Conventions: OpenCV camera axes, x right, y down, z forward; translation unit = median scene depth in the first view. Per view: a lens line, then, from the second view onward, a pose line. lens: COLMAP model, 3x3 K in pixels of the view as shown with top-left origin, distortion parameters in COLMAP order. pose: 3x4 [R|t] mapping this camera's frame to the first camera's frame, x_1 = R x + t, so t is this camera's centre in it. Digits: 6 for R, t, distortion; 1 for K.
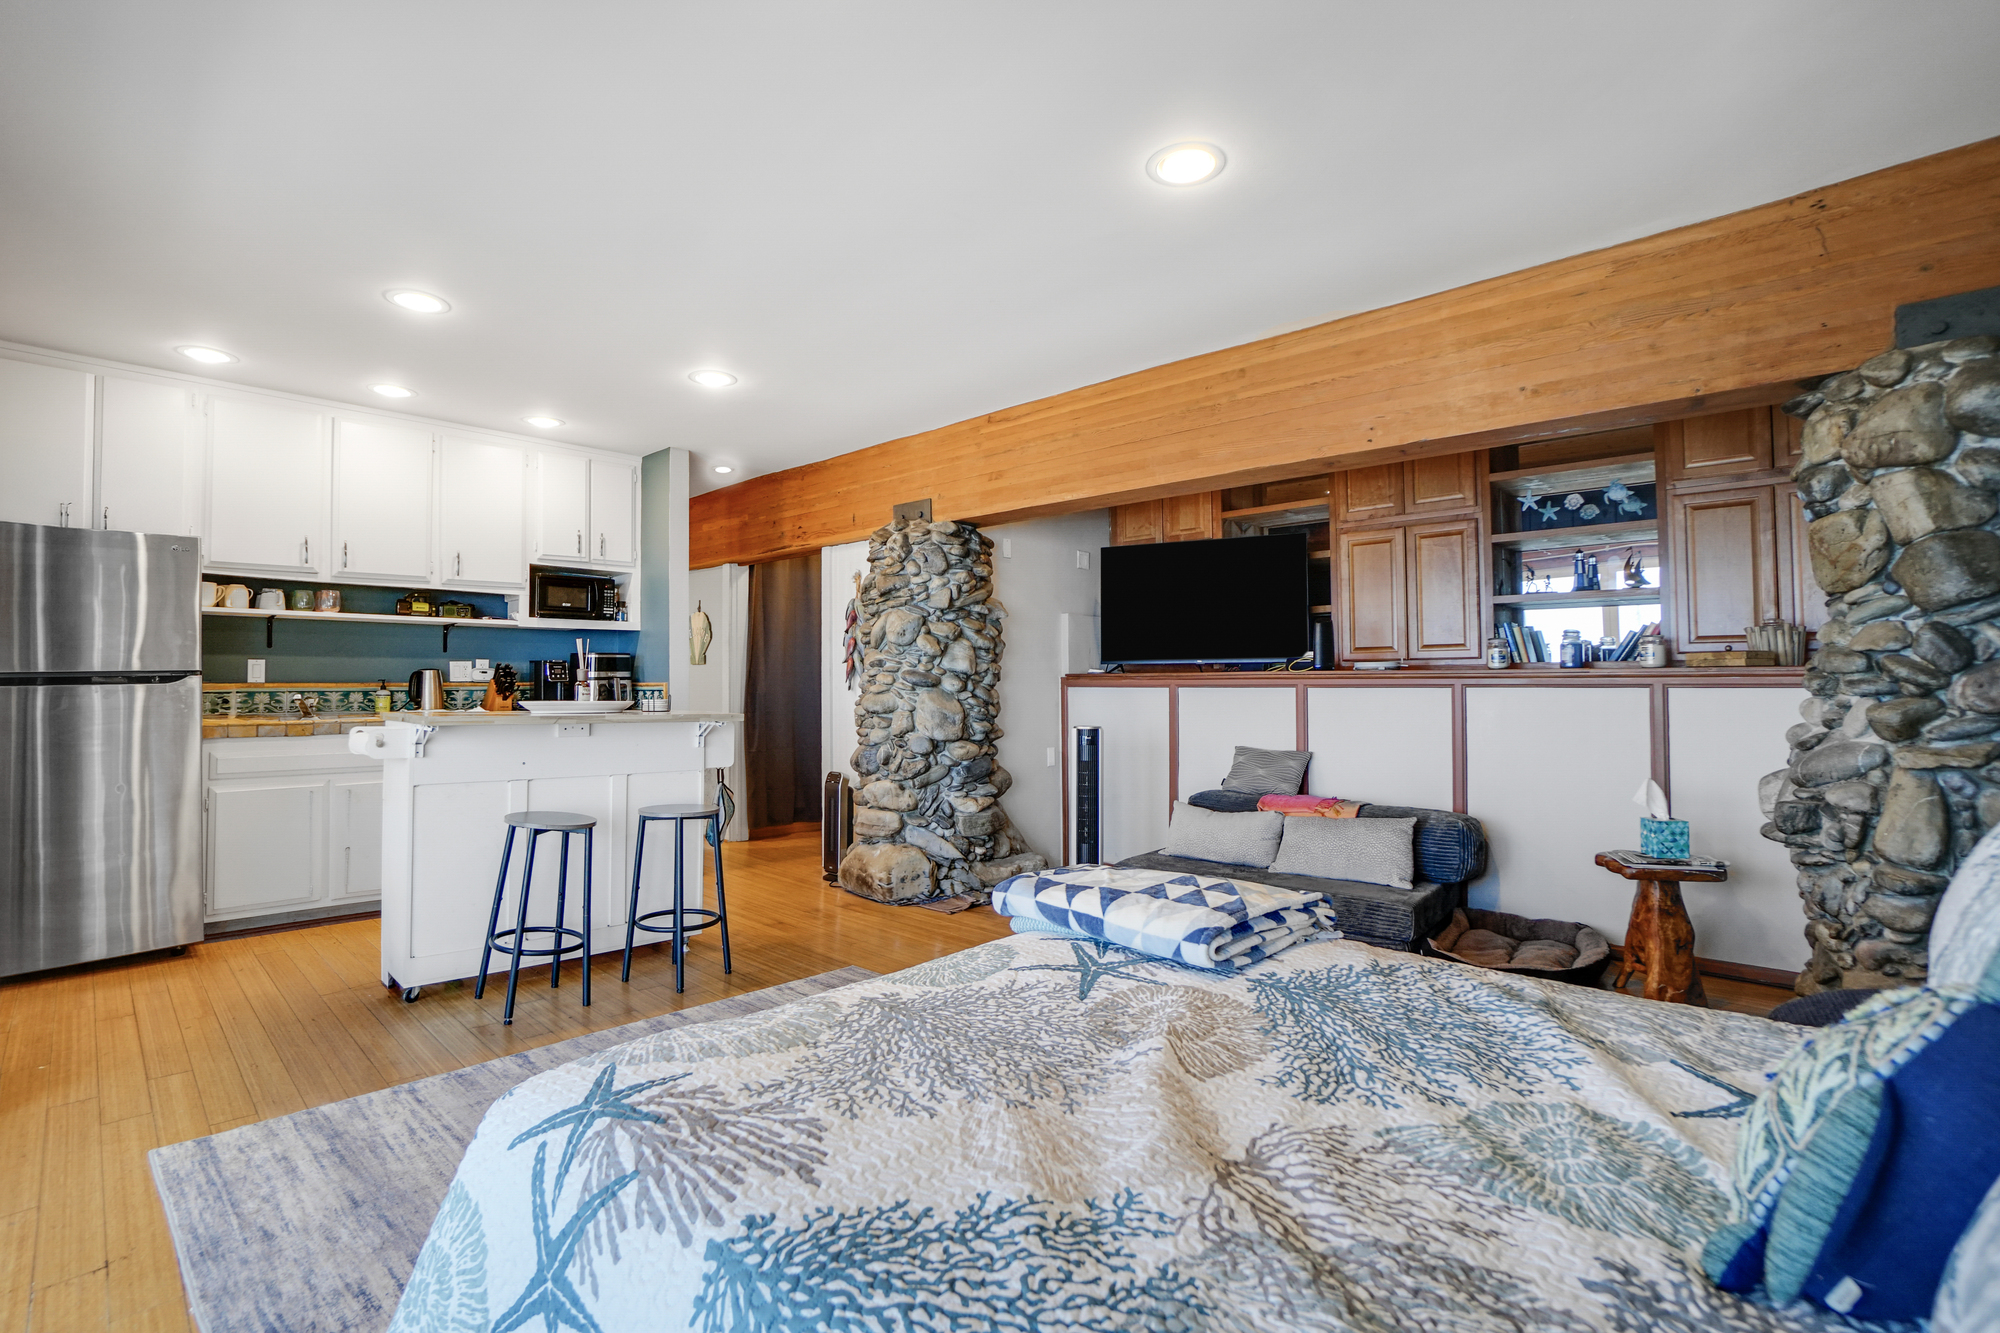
lens RADIAL K [[926.5, 0, 978.6], [0, 926.5, 653.1], [0, 0, 1]] dist [-0.052782, 0.016086]
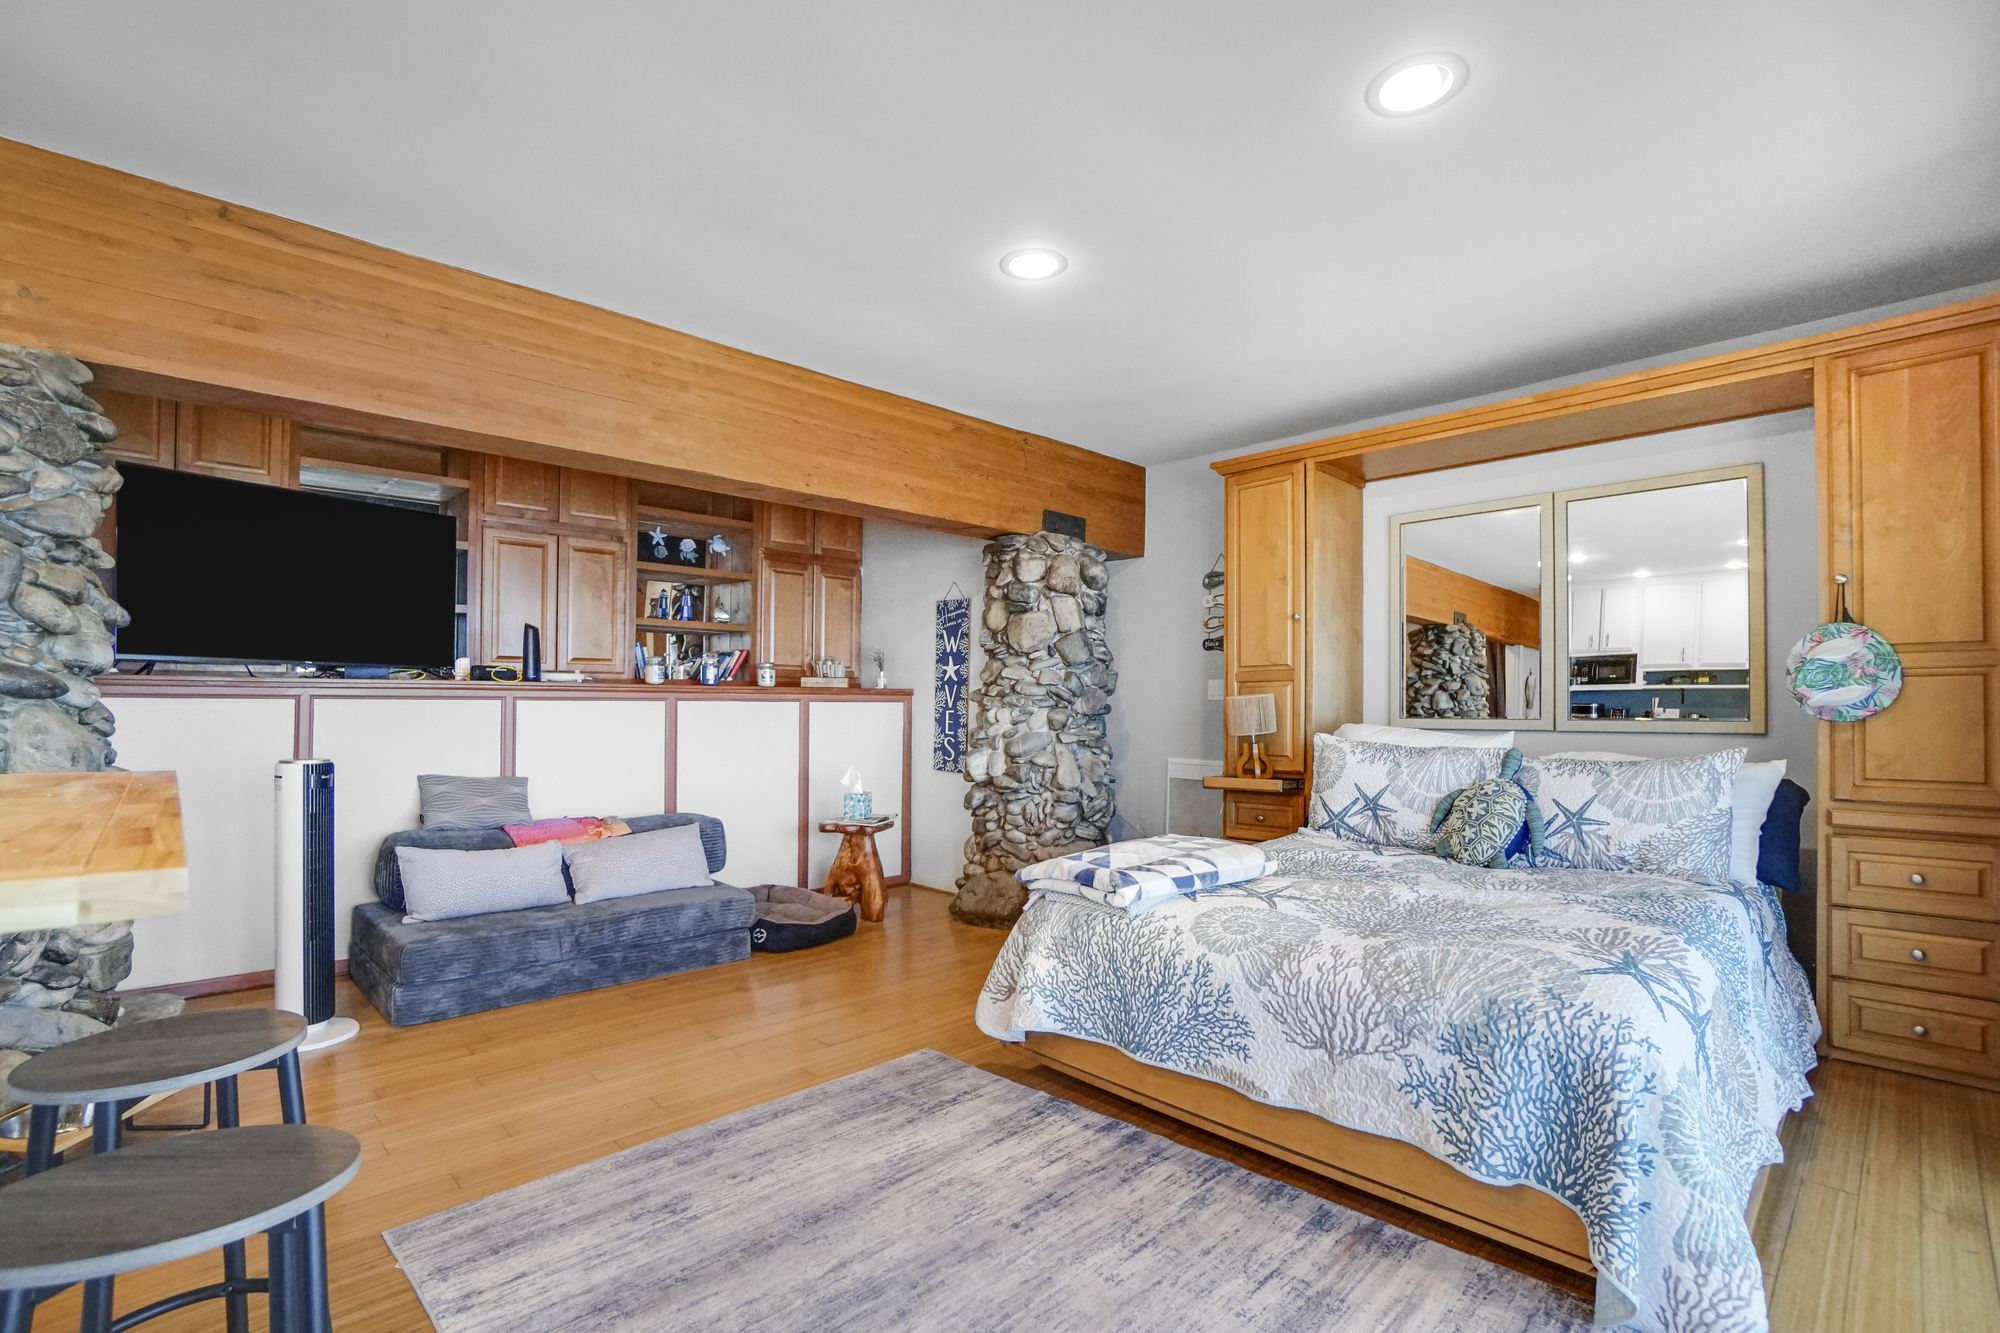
lens RADIAL K [[925.3, 0, 992.0], [0, 925.3, 702.7], [0, 0, 1]] dist [-0.046929, 0.012559]
pose [[0.028349, -0.002416, 0.999595, -0.489540], [-0.040981, 0.999154, 0.003577, 0.017021], [-0.998758, -0.041066, 0.028226, 0.504592]]
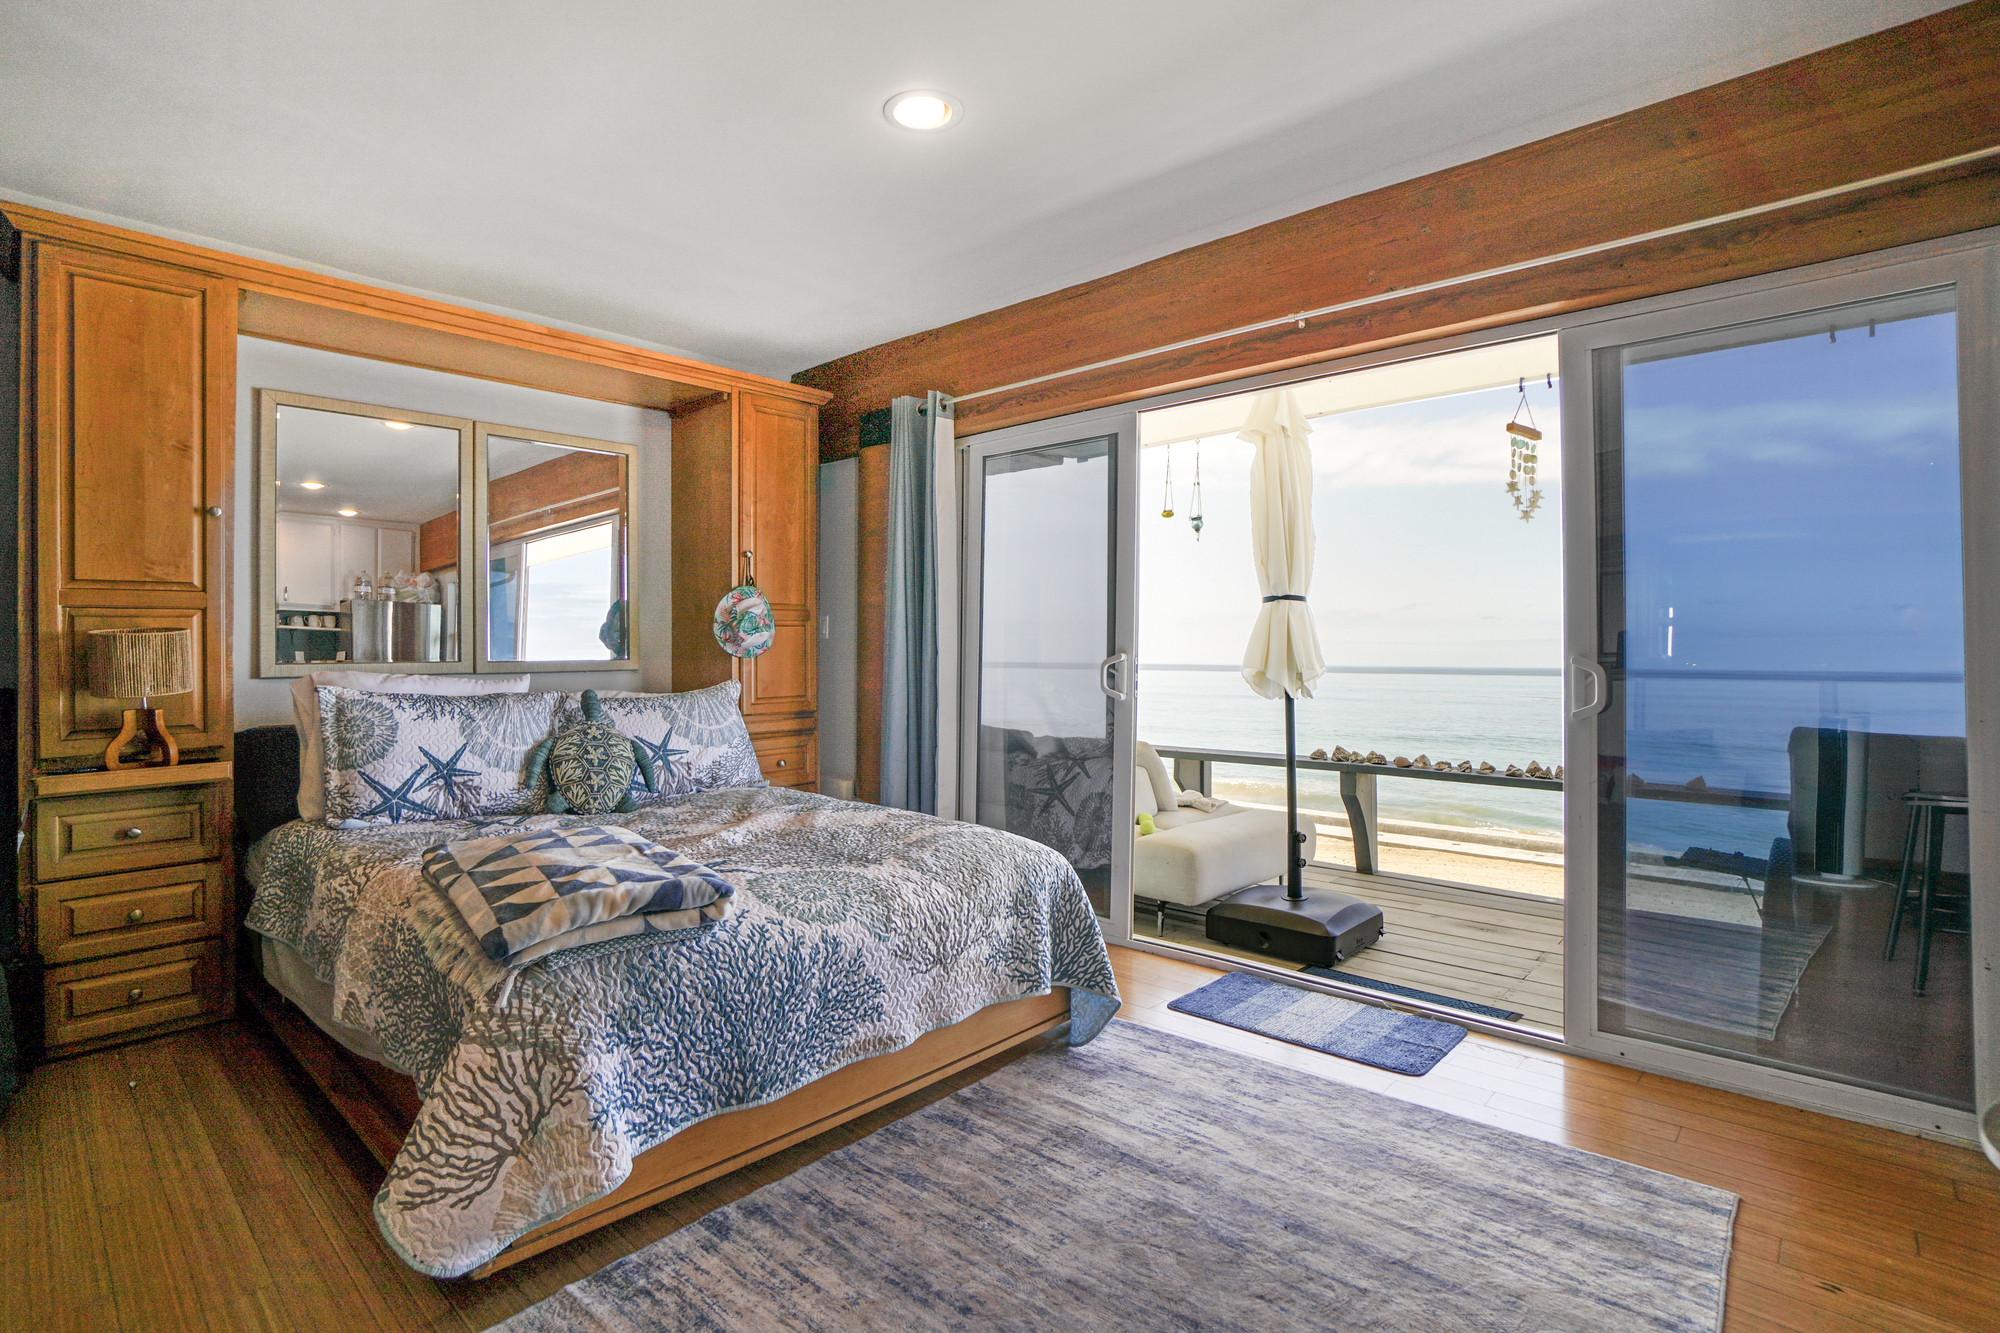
lens RADIAL K [[967.4, 0, 1003.0], [0, 967.4, 645.8], [0, 0, 1]] dist [-0.041520, 0.012434]
pose [[-0.998788, -0.005656, -0.048889, -0.080810], [-0.003656, 0.999157, -0.040897, 0.032309], [0.049079, -0.040669, -0.997967, 0.837152]]
